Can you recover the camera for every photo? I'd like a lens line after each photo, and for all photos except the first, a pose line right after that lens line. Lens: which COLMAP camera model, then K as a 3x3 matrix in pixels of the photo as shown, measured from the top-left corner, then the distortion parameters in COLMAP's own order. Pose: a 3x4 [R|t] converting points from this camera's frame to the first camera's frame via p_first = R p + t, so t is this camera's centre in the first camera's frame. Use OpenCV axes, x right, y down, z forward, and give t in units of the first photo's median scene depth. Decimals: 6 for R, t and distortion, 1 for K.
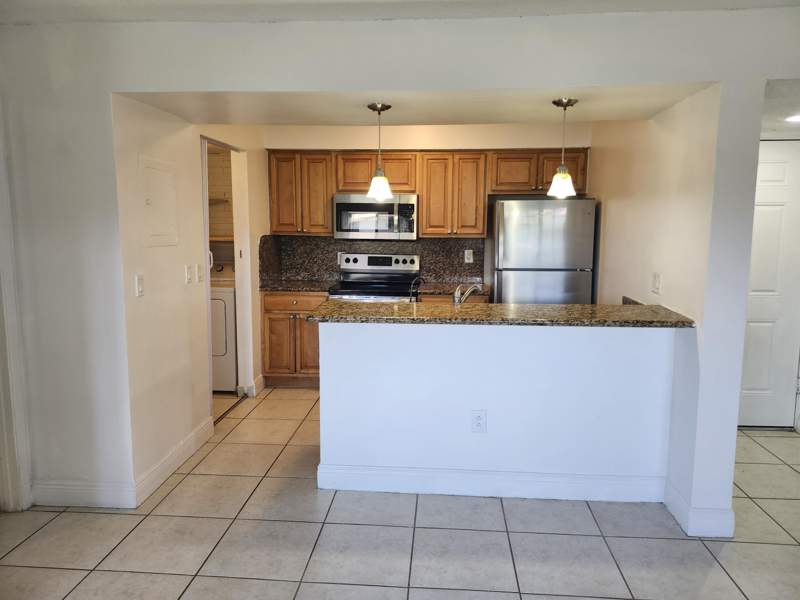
lens RADIAL K [[559.3, 0, 400.2], [0, 559.3, 298.4], [0, 0, 1]] dist [0.024603, -0.011050]
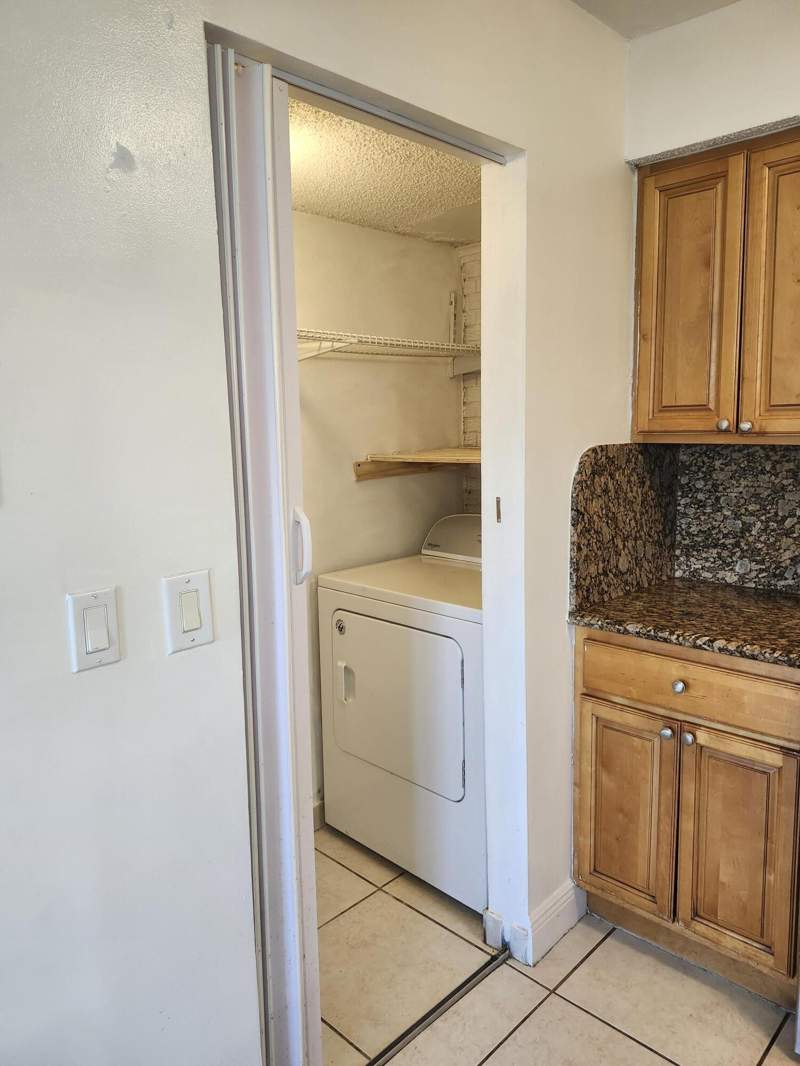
lens RADIAL K [[745.3, 0, 423.7], [0, 745.3, 532.2], [0, 0, 1]] dist [0.024603, -0.011050]
pose [[0.787939, 0.063932, -0.612425, -0.064826], [-0.055318, 0.997923, 0.033004, -0.073575], [0.613264, 0.007873, 0.789839, 0.618348]]
